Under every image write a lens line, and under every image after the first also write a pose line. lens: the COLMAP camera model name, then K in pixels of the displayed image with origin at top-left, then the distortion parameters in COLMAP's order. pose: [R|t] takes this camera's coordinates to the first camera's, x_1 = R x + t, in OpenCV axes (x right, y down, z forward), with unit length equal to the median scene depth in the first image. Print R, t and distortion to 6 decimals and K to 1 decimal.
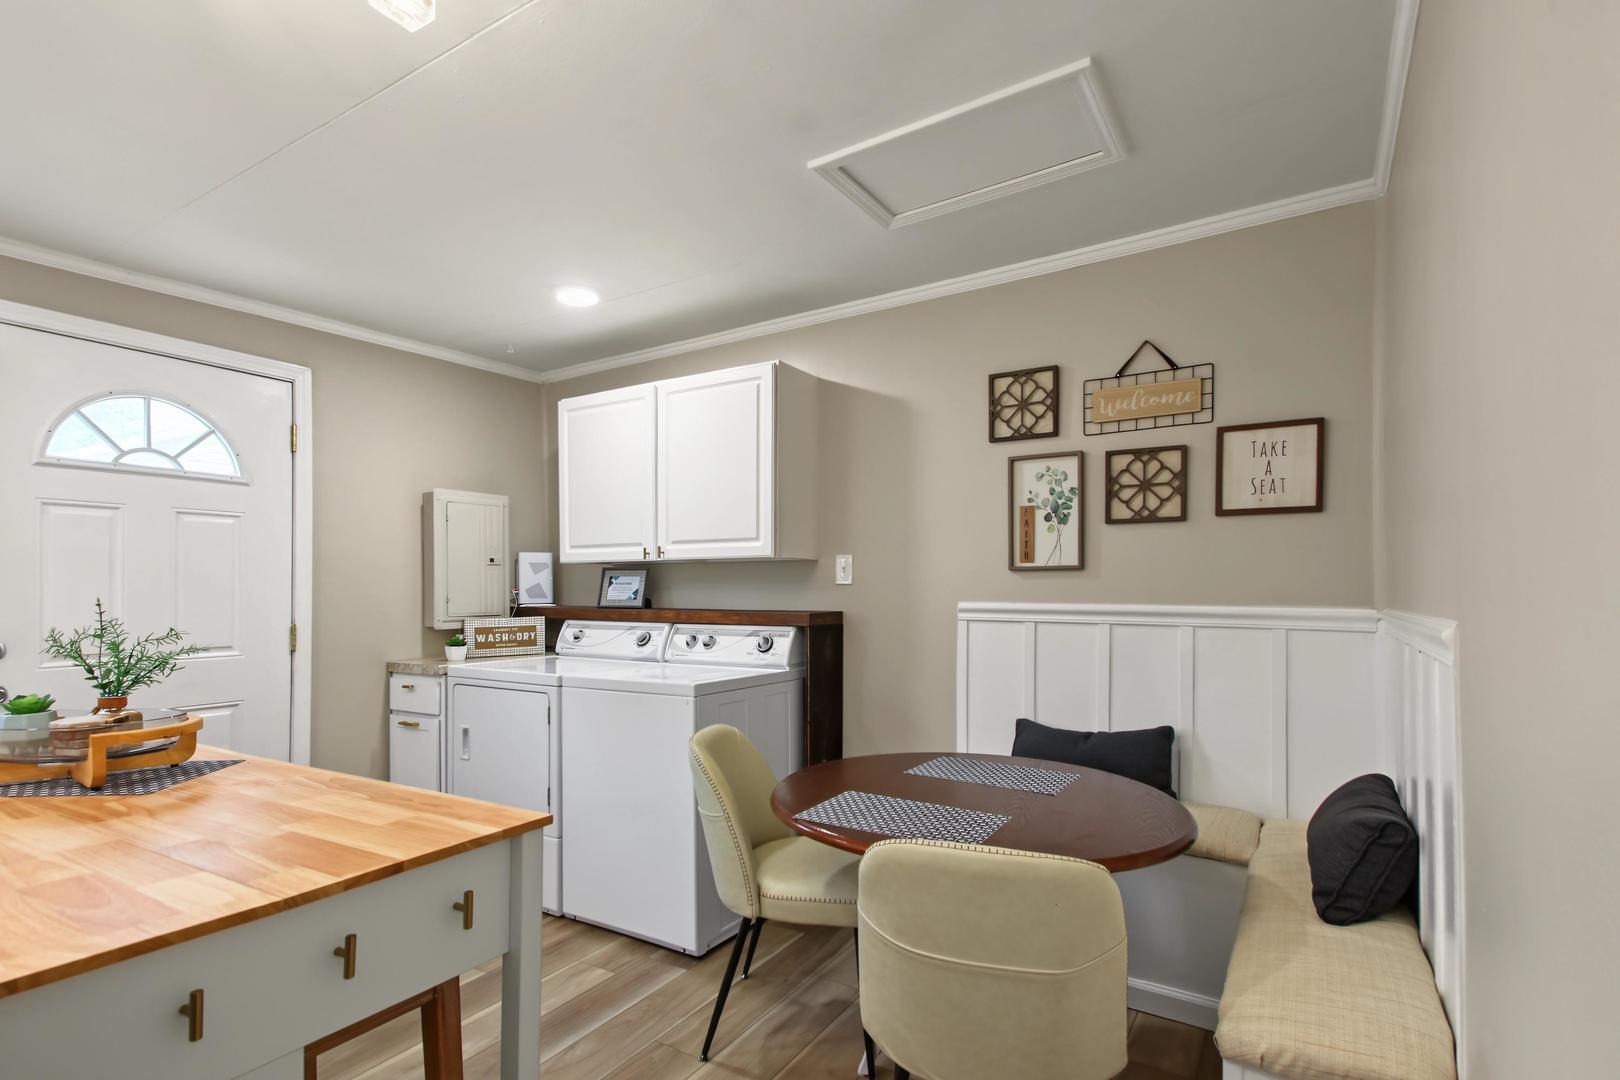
lens RADIAL K [[794.5, 0, 809.8], [0, 794.5, 589.2], [0, 0, 1]] dist [0.000618, 0.000168]
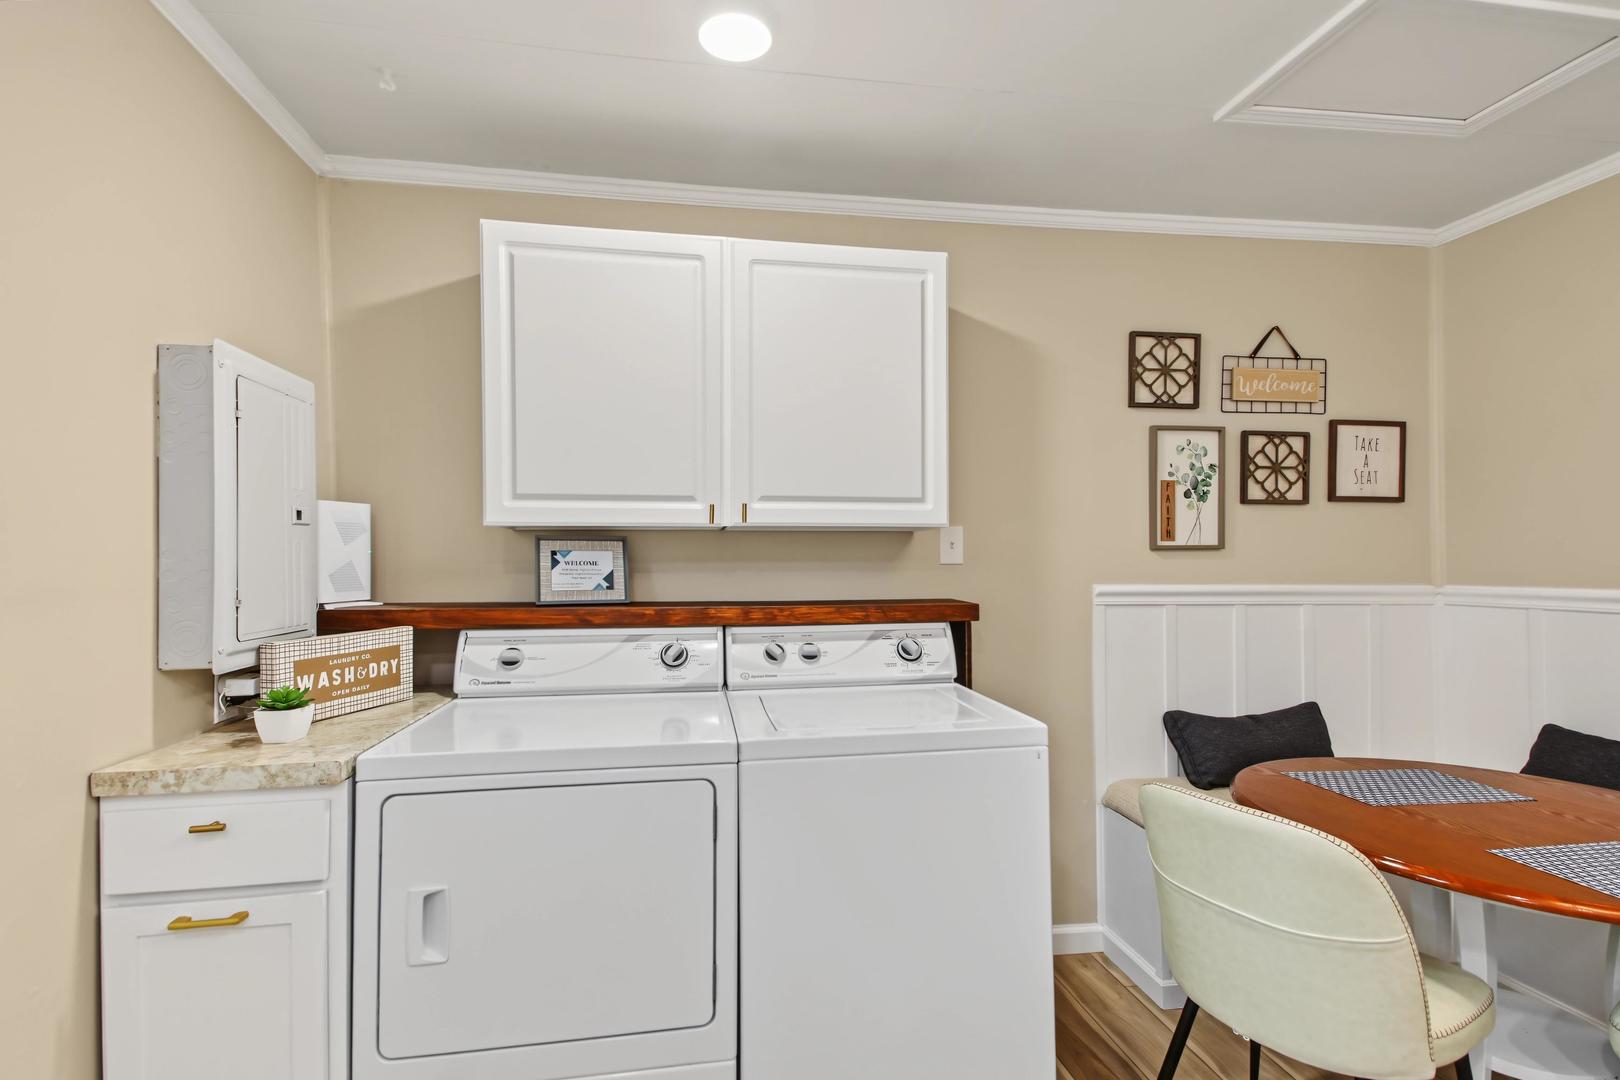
lens RADIAL K [[769.8, 0, 805.7], [0, 769.8, 554.7], [0, 0, 1]] dist [0.027641, -0.000200]
pose [[0.749022, 0.004792, 0.662528, -0.648598], [0.001676, 0.999957, -0.009127, -0.010257], [-0.662543, 0.007947, 0.748982, 0.611759]]
